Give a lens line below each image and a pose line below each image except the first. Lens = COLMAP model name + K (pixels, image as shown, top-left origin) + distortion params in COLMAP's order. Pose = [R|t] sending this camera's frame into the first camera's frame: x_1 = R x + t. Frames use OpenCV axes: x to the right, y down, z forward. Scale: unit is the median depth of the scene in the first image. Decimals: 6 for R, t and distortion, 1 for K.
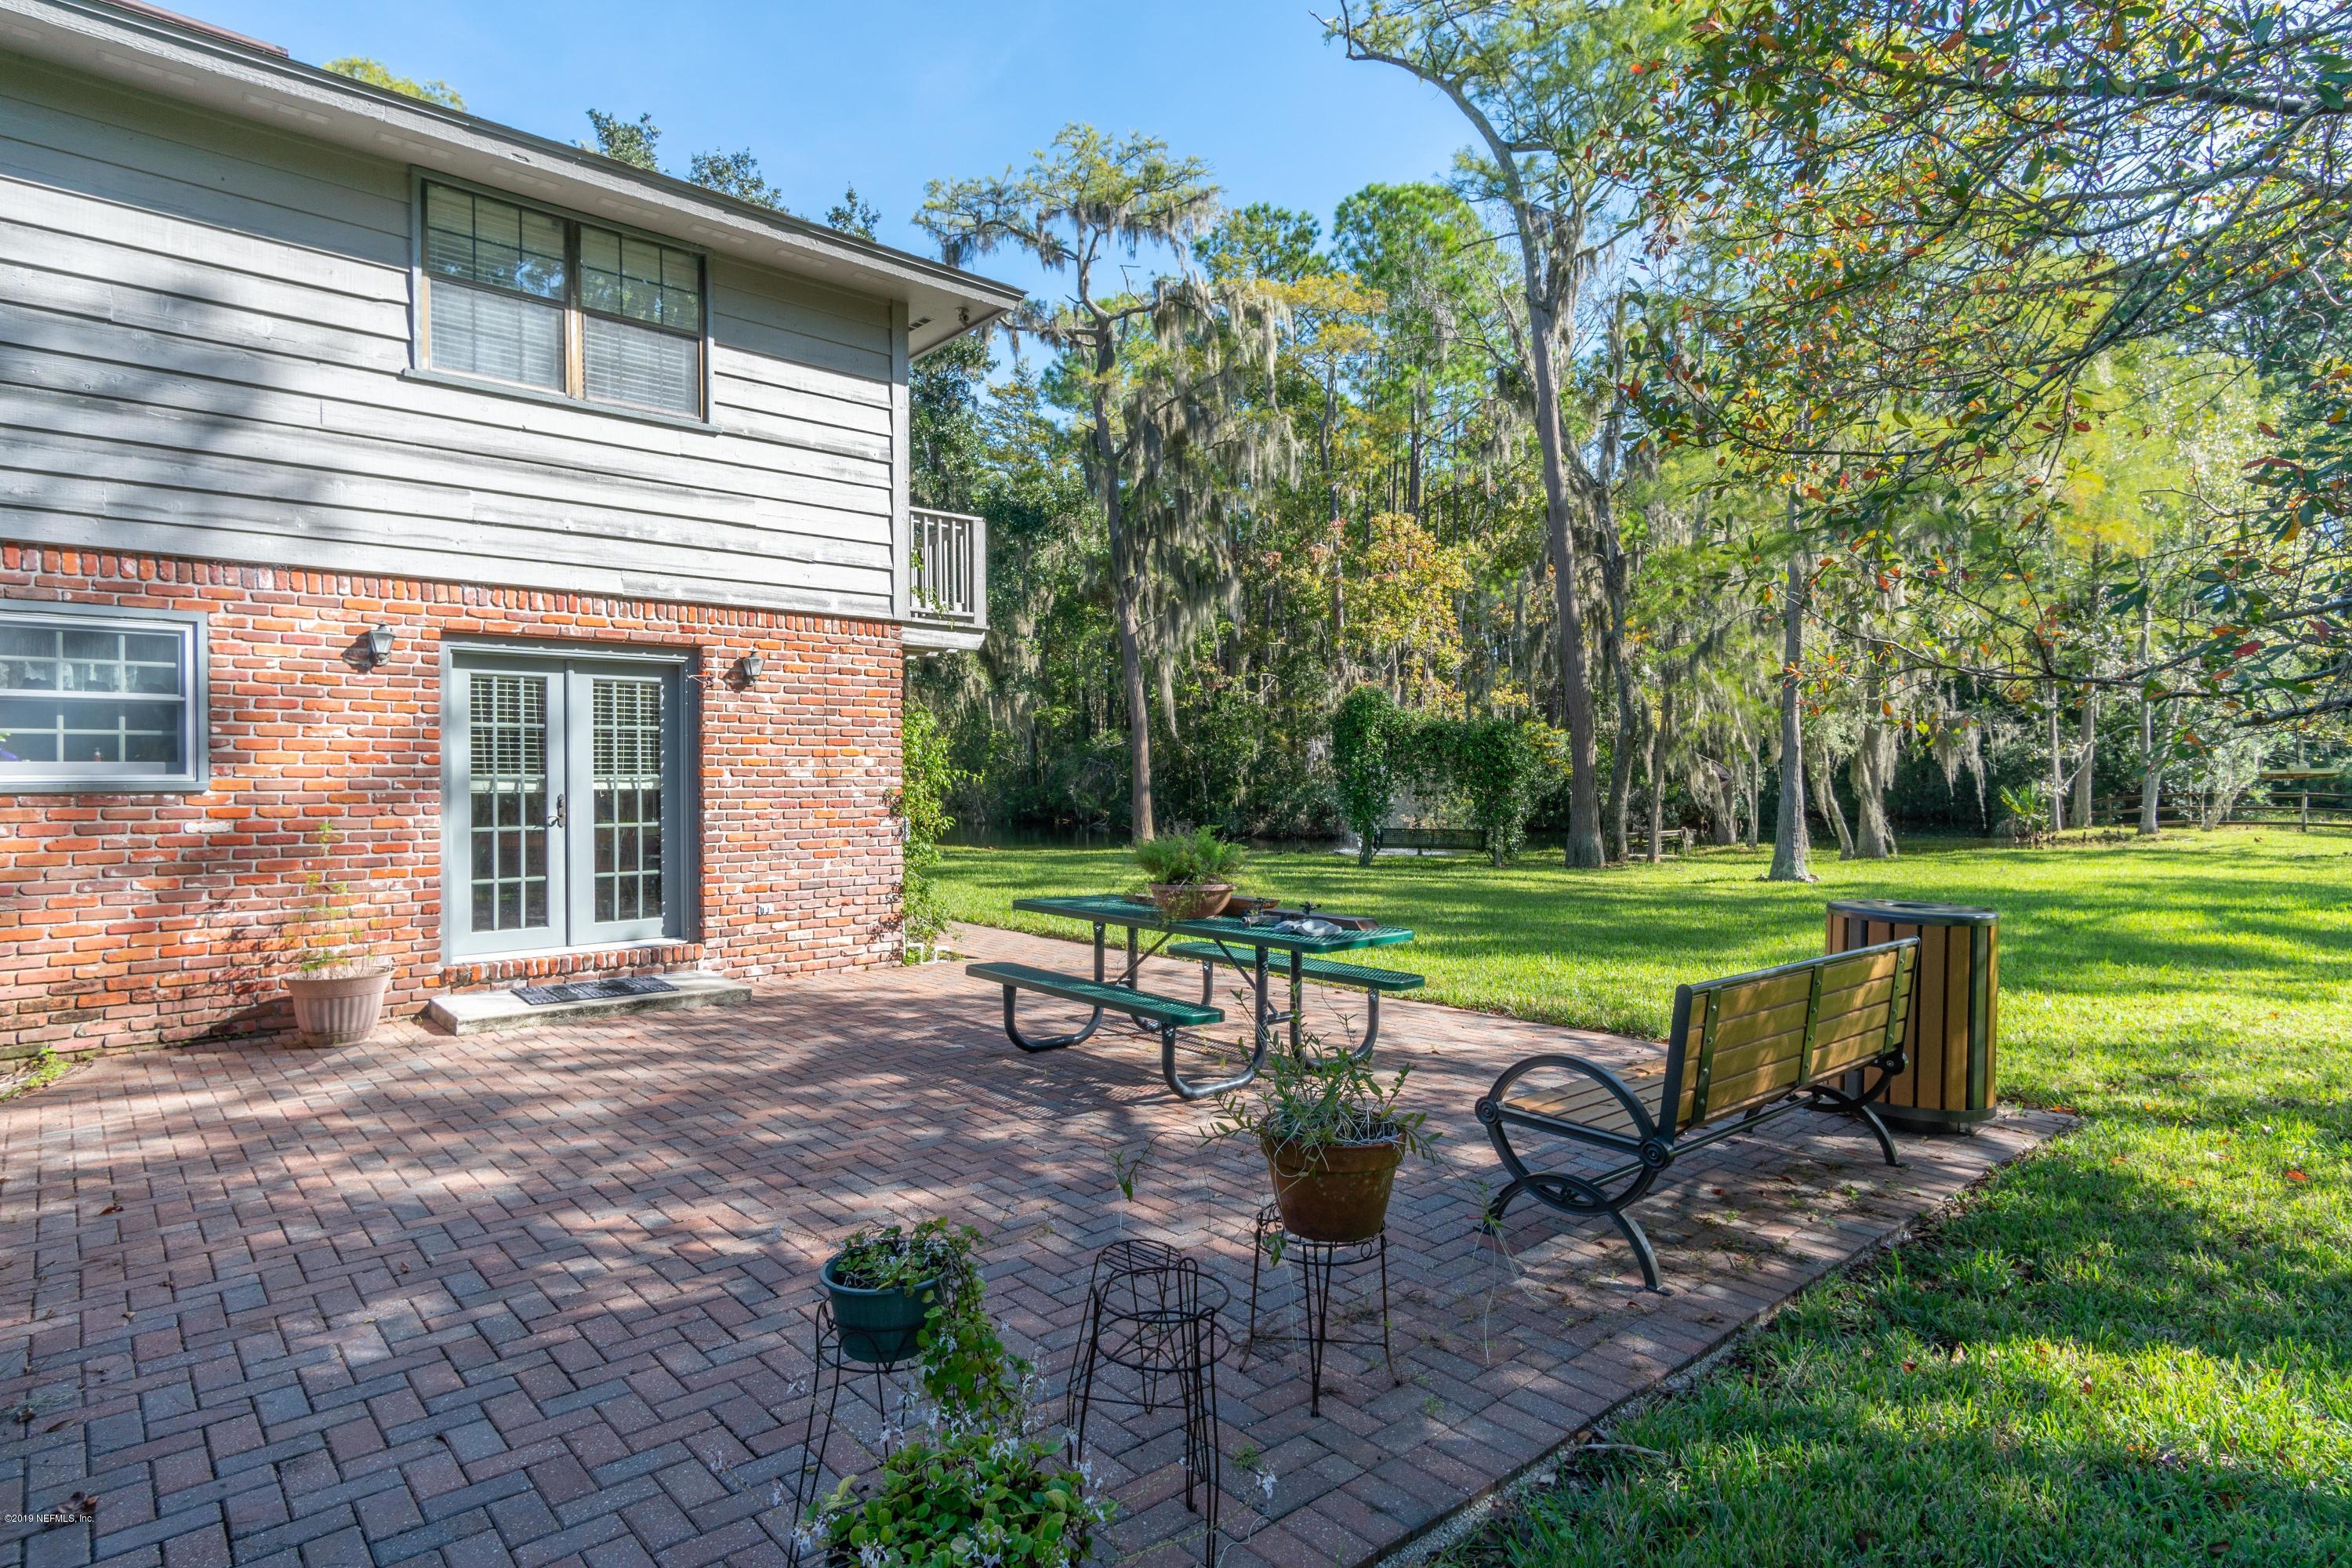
lens RADIAL K [[1246.5, 0, 1172.3], [0, 1246.5, 777.4], [0, 0, 1]] dist [-0.001537, 0.000022]
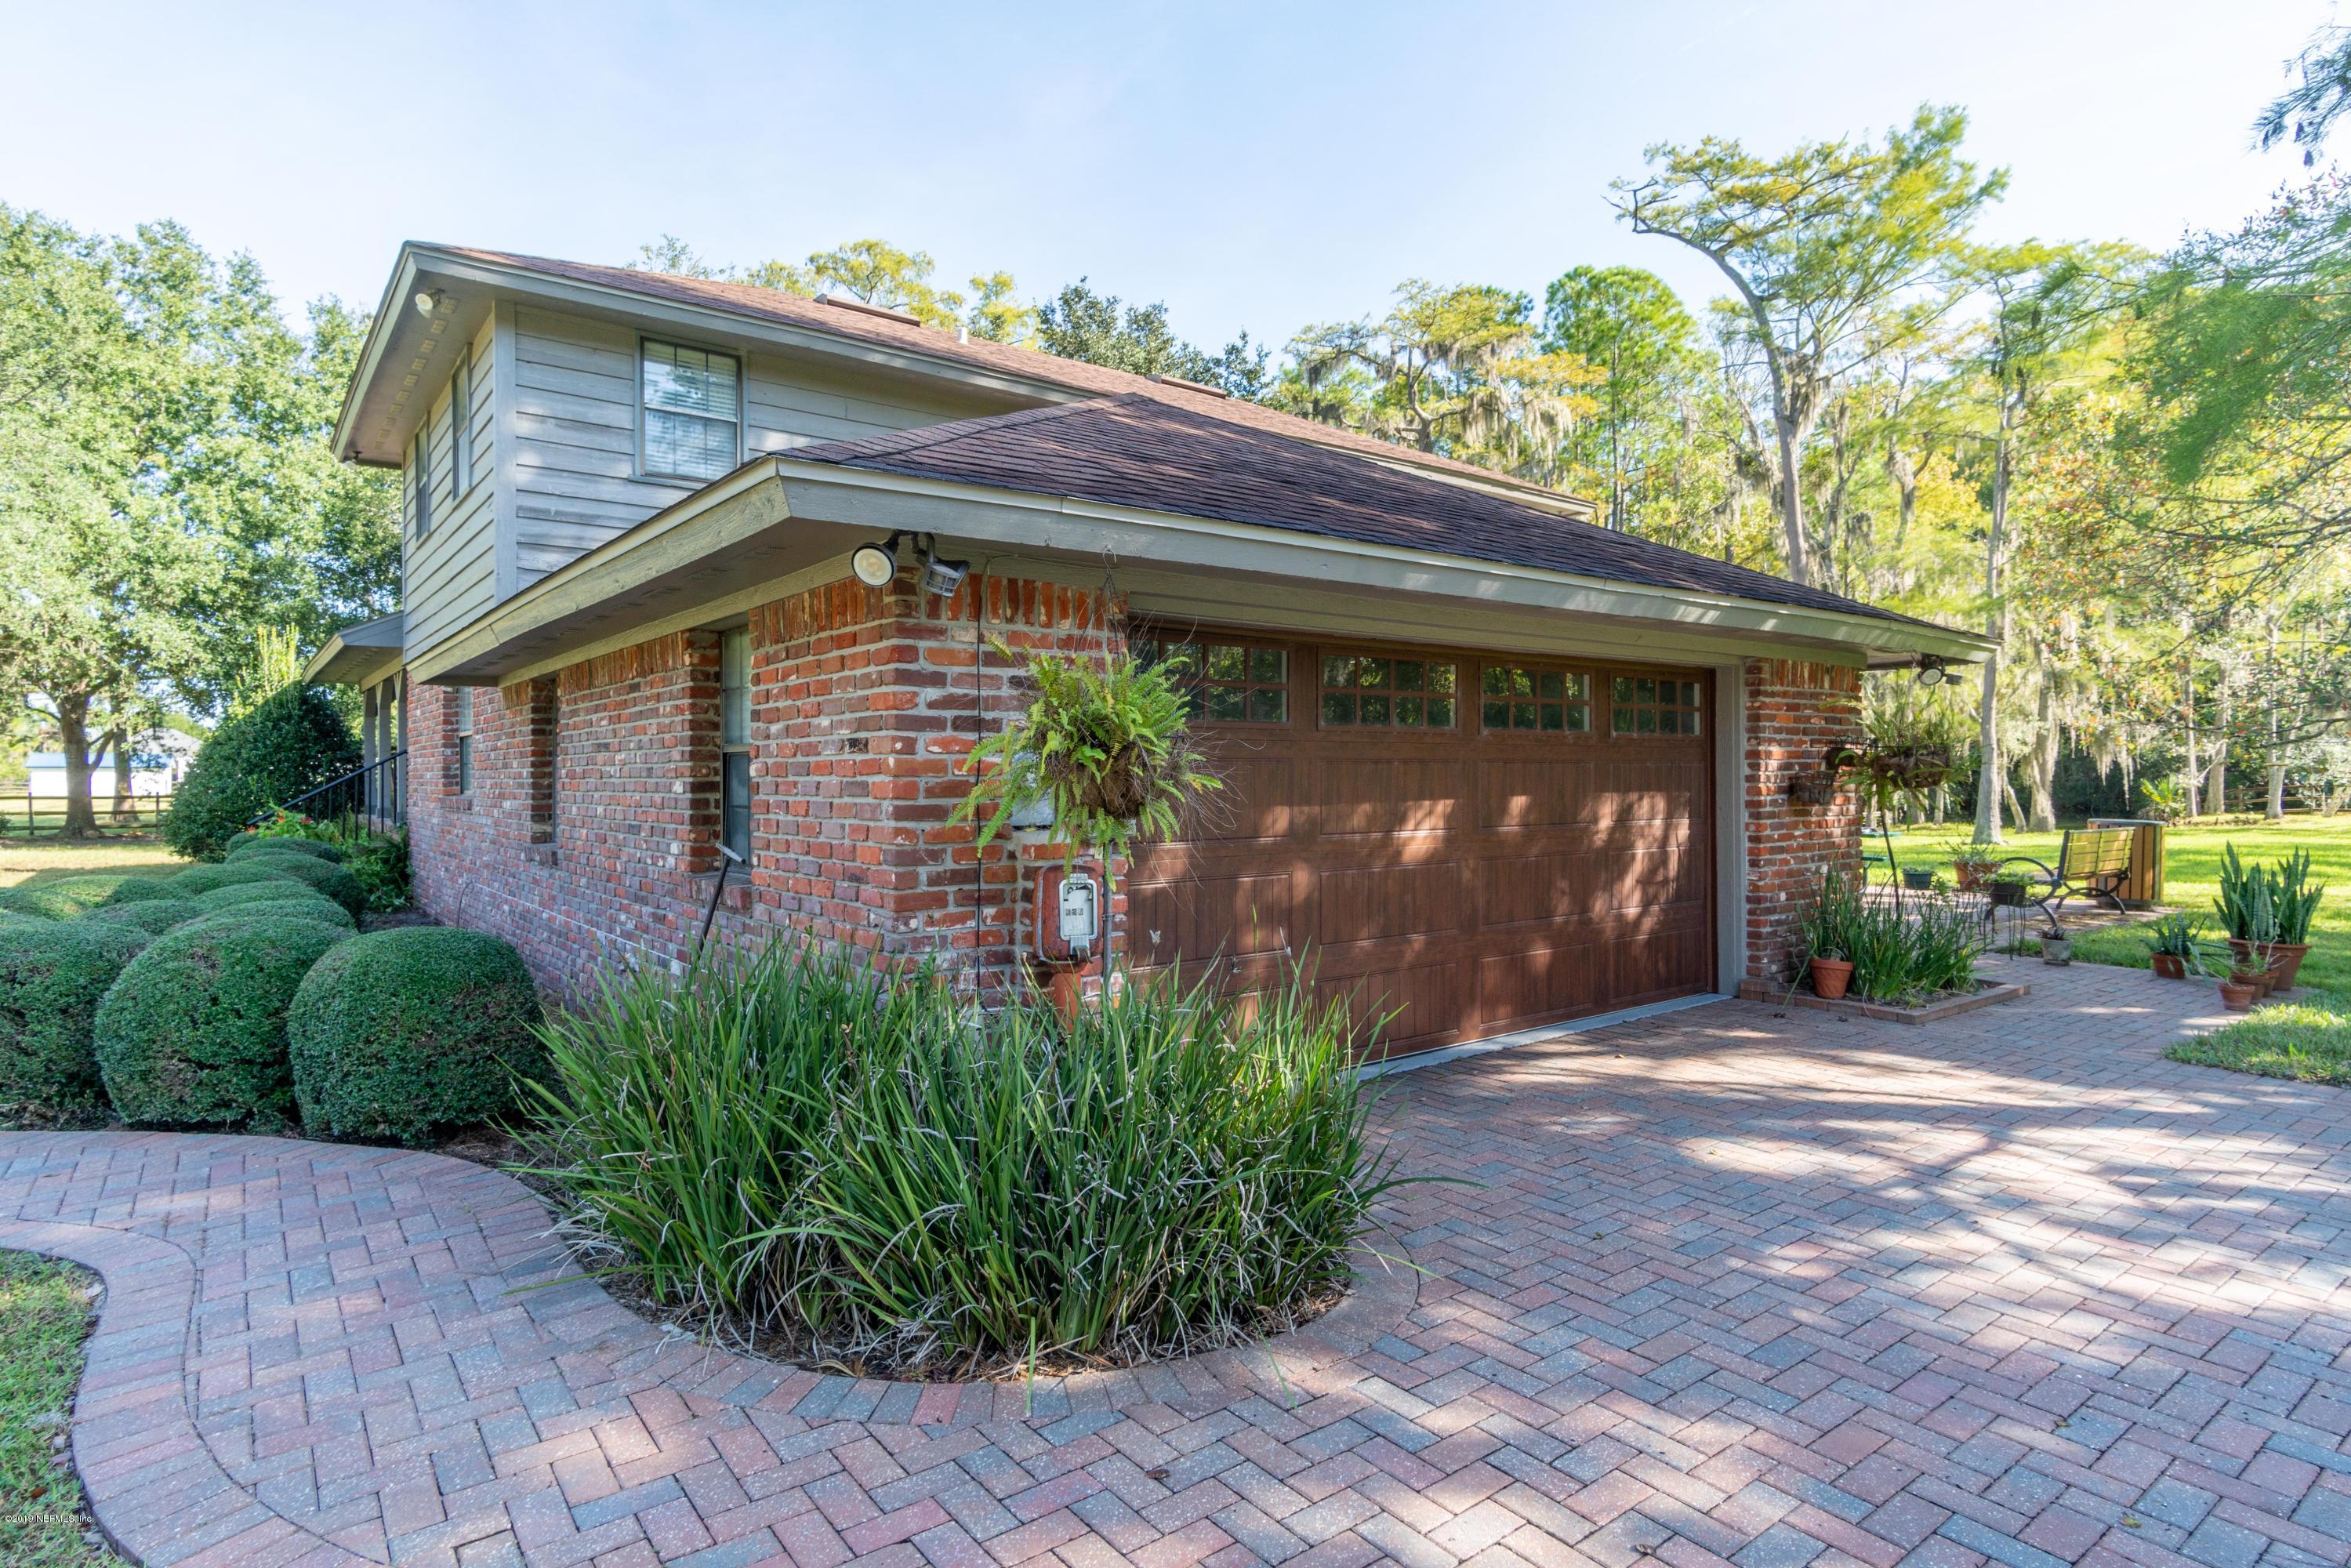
lens RADIAL K [[1246.0, 0, 1171.8], [0, 1246.0, 777.4], [0, 0, 1]] dist [-0.001537, 0.000022]
pose [[0.997556, 0.000875, -0.069862, -0.228252], [-0.000584, 0.999991, 0.004186, 0.001679], [0.069865, -0.004135, 0.997548, -0.323675]]
